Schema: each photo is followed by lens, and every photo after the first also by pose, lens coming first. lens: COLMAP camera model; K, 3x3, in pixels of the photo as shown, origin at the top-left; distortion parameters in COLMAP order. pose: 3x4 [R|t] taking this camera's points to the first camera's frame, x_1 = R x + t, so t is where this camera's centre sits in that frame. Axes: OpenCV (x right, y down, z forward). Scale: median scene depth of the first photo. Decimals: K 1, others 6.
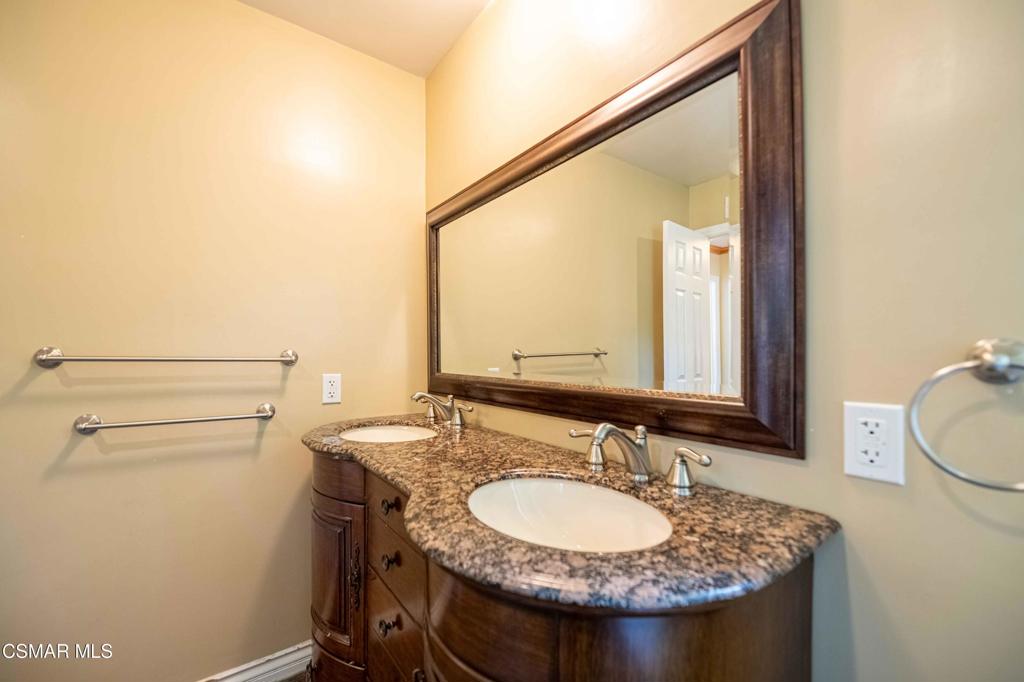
lens RADIAL K [[412.9, 0, 509.6], [0, 412.9, 355.7], [0, 0, 1]] dist [0.000340, -0.000175]
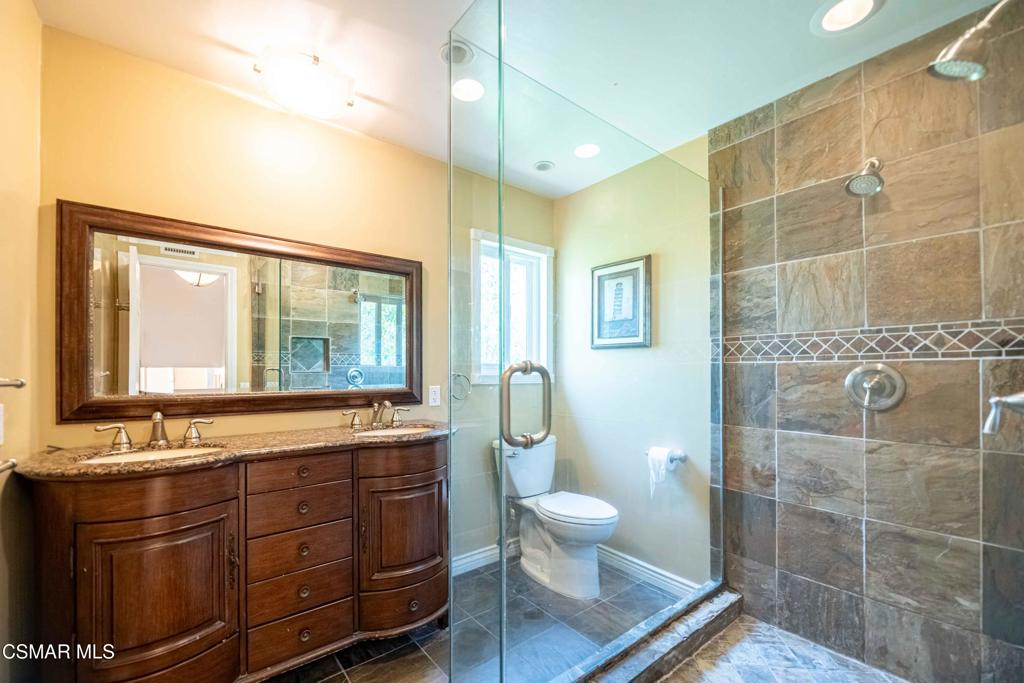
lens RADIAL K [[423.6, 0, 510.5], [0, 423.6, 374.1], [0, 0, 1]] dist [-0.001121, -0.000597]
pose [[-0.035938, -0.002329, 0.999351, -2.822428], [-0.003335, 0.999992, 0.002210, 0.000010], [-0.999348, -0.003254, -0.035945, 0.438741]]
